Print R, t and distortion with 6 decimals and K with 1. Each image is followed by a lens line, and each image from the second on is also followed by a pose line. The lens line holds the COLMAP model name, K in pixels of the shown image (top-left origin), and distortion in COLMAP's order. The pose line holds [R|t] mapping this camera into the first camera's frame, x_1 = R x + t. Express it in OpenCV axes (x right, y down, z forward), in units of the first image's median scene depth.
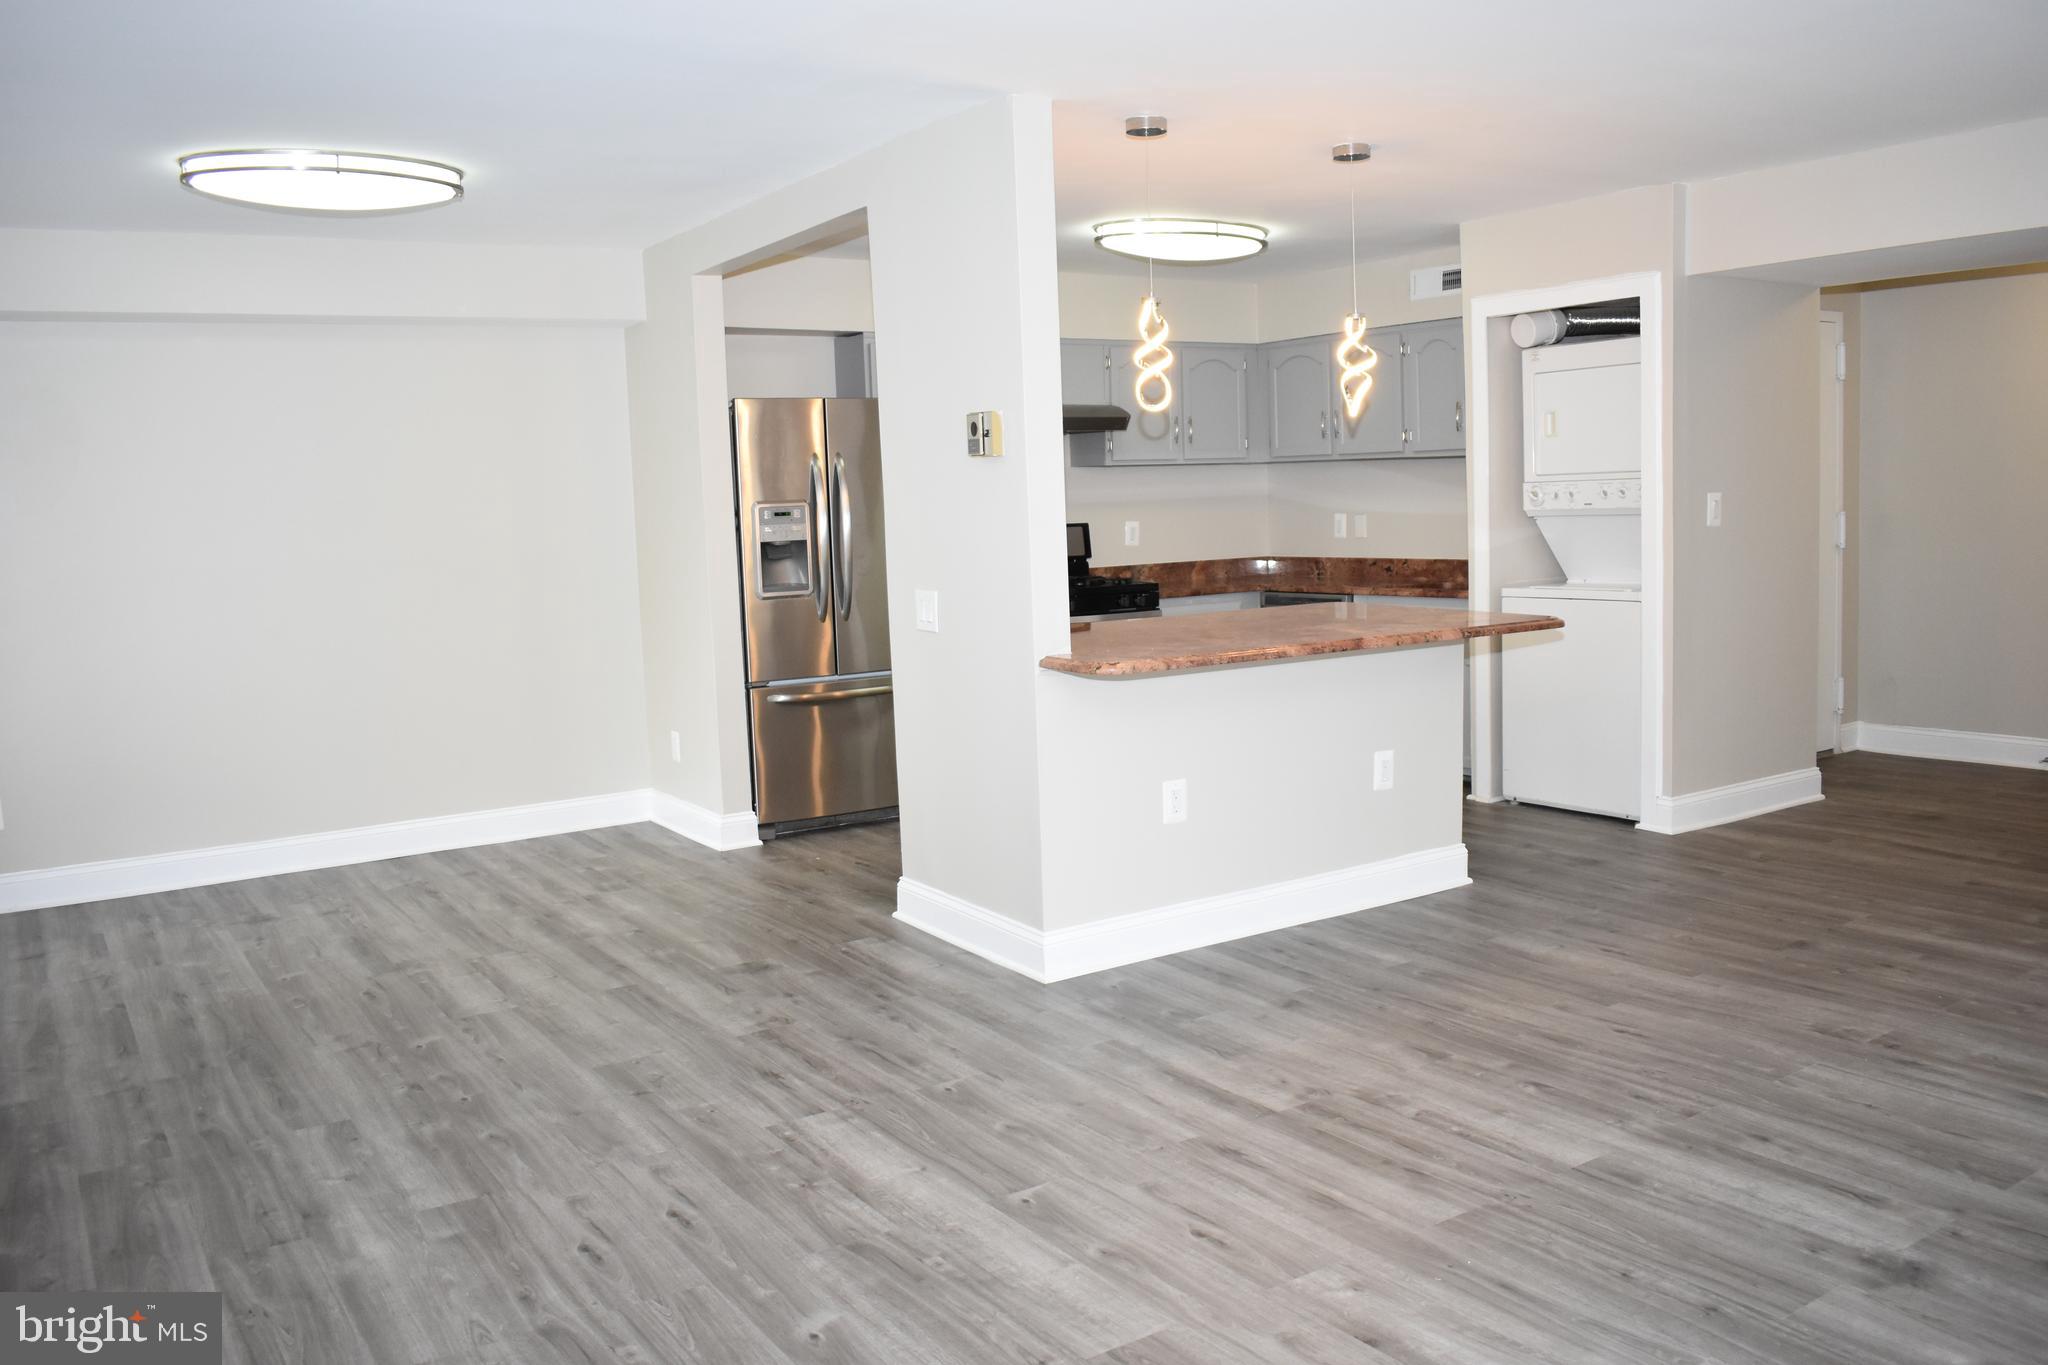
lens RADIAL K [[1626.6, 0, 1026.2], [0, 1626.6, 679.0], [0, 0, 1]] dist [-0.093712, 0.013097]
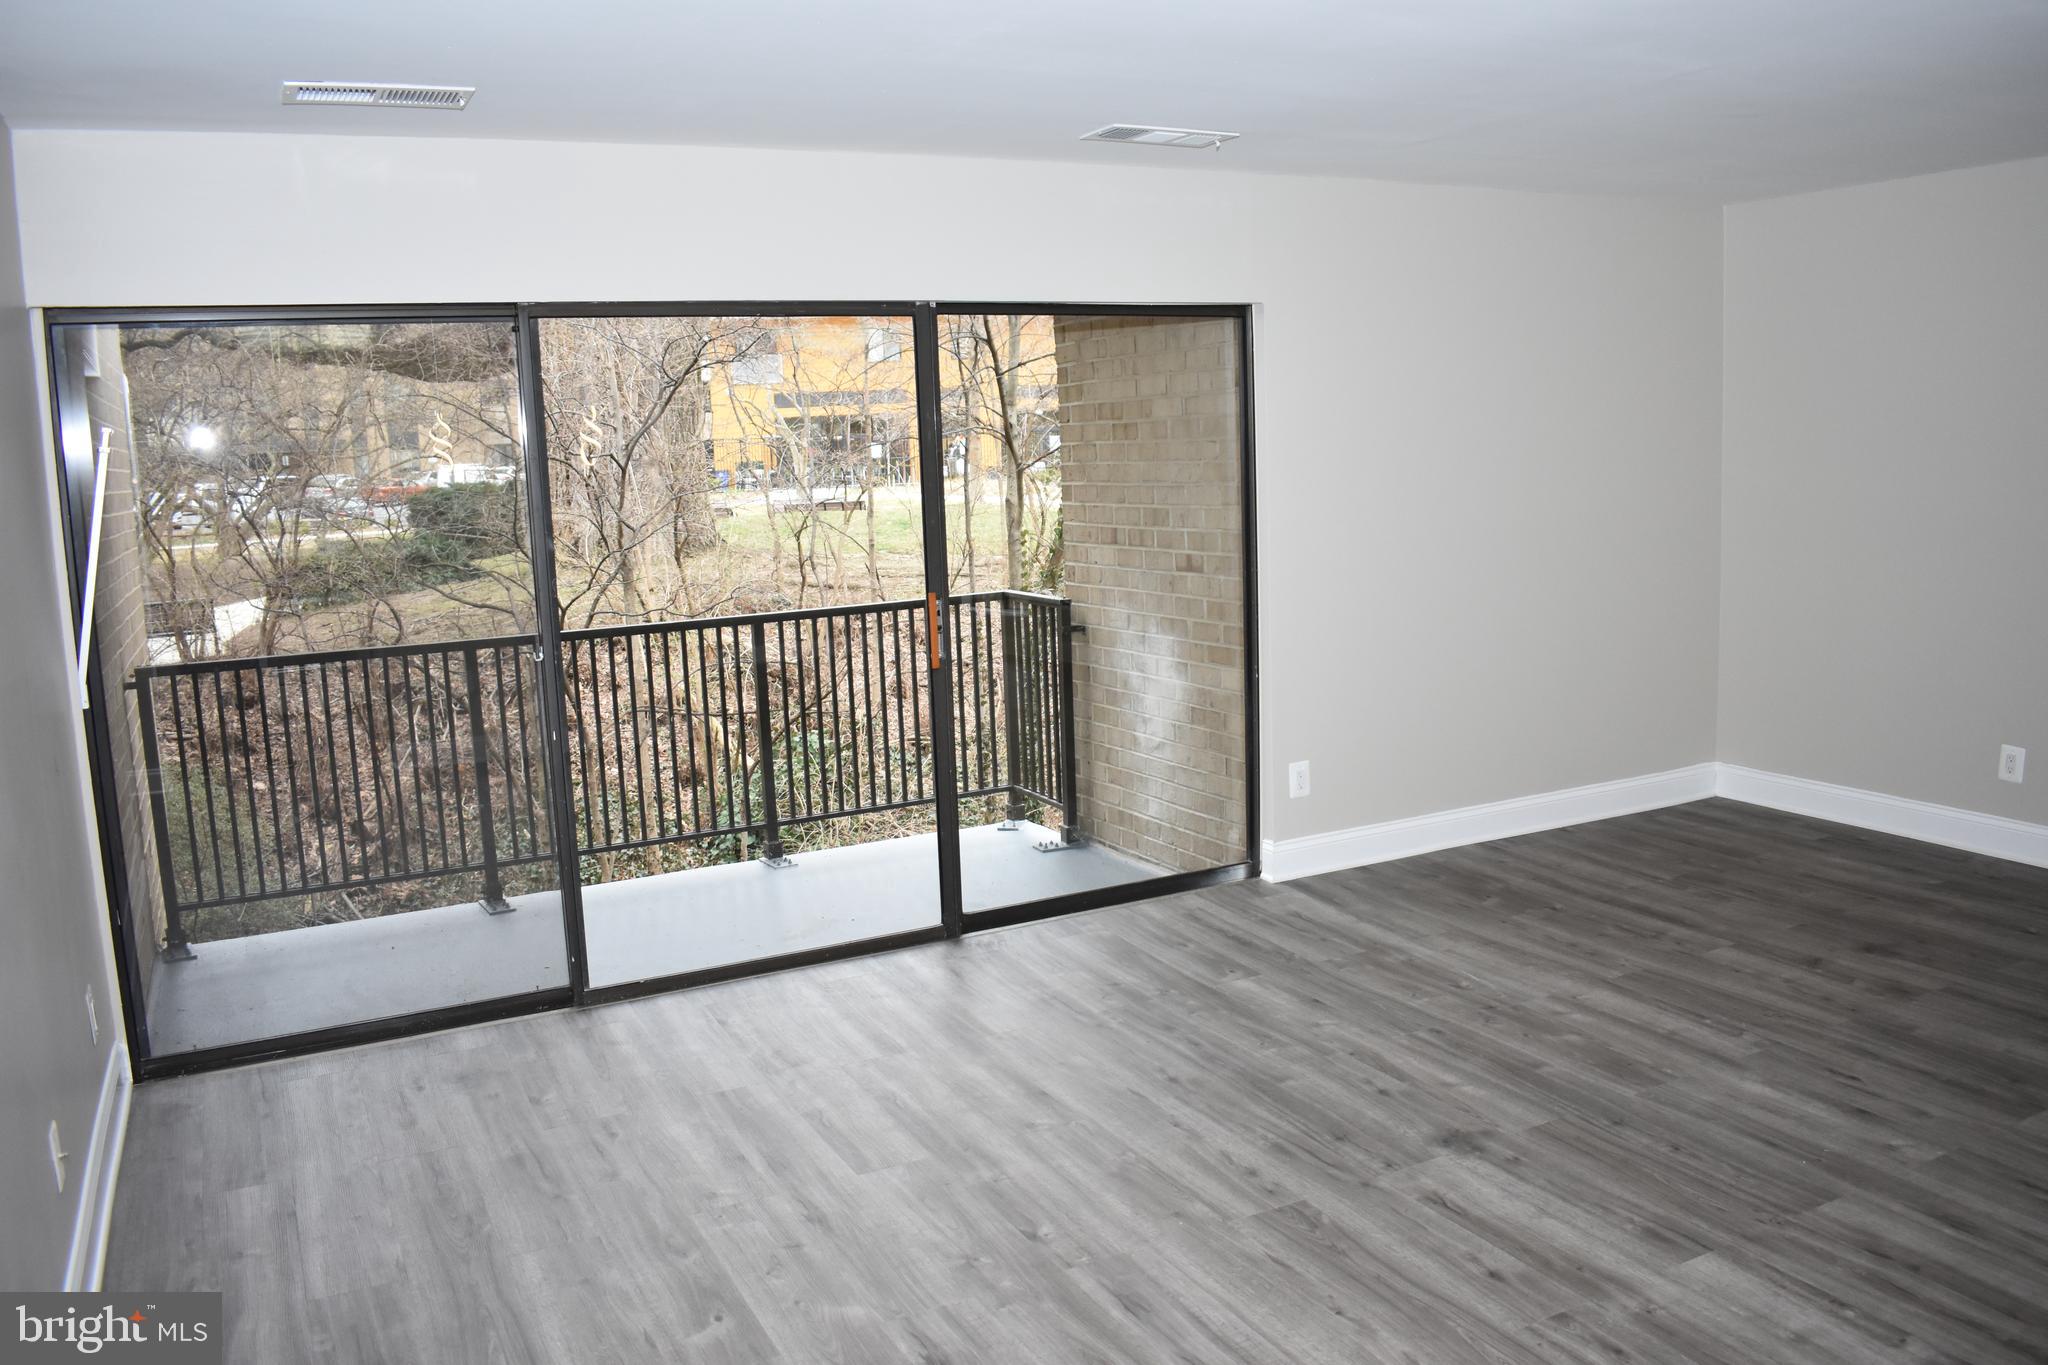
lens RADIAL K [[1590.1, 0, 1024.0], [0, 1590.1, 682.5], [0, 0, 1]] dist [-0.097920, 0.014497]
pose [[-0.991097, 0.056463, 0.120574, 0.544362], [0.084862, 0.965723, 0.245312, -0.253637], [-0.102590, 0.253360, -0.961917, 1.616910]]
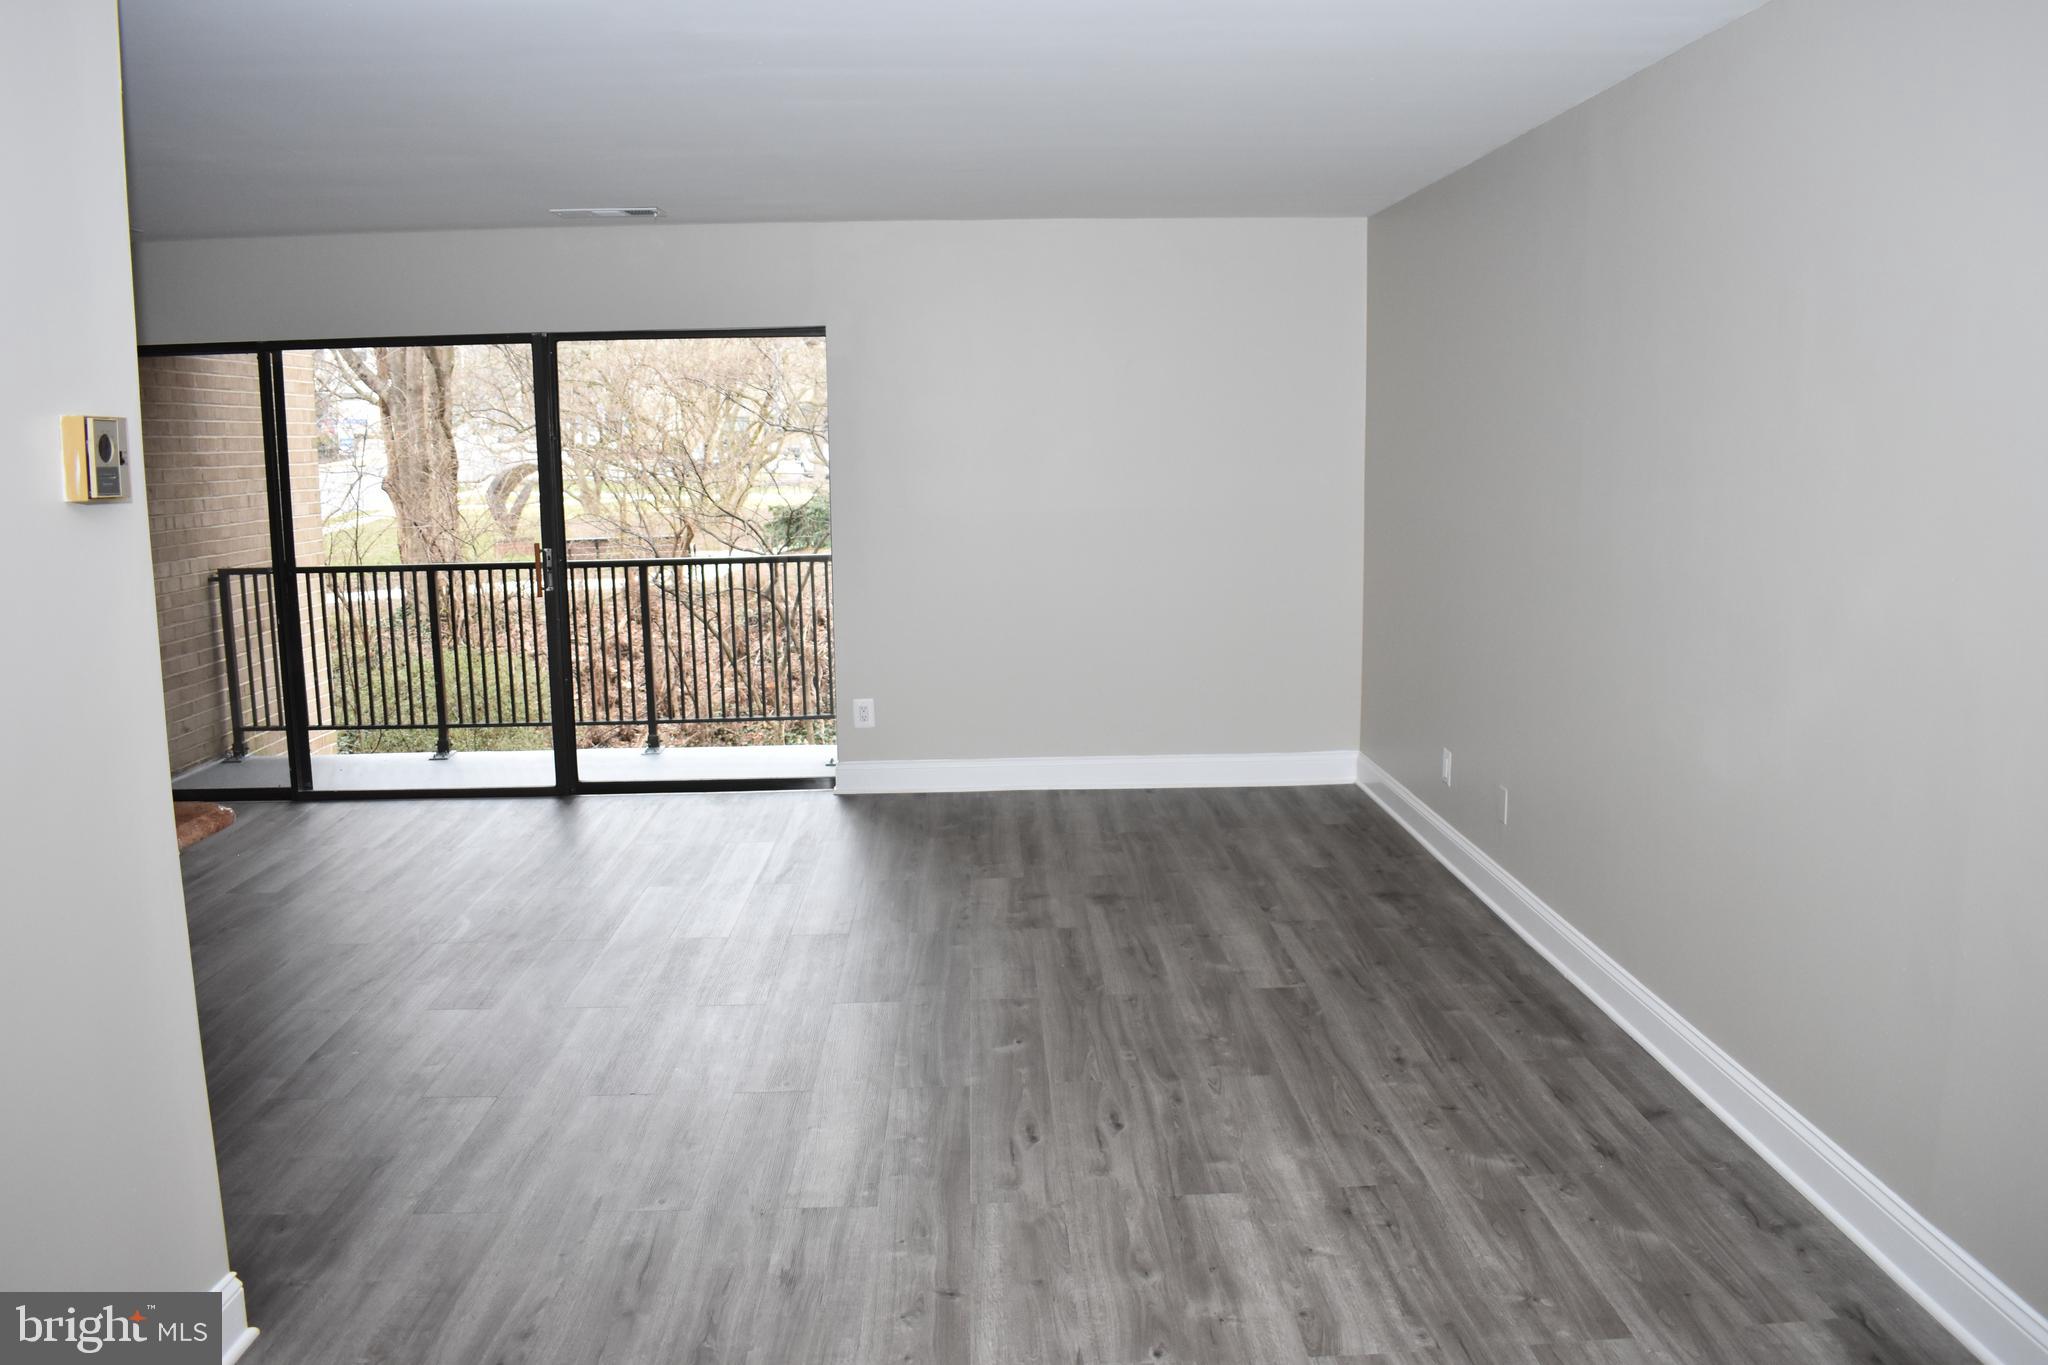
lens RADIAL K [[1601.4, 0, 1033.2], [0, 1601.4, 682.7], [0, 0, 1]] dist [-0.093624, 0.008026]
pose [[-0.854497, -0.032100, 0.518464, -0.683317], [0.099032, 0.969716, 0.223255, -0.202107], [-0.509930, 0.242116, -0.825440, 1.590357]]
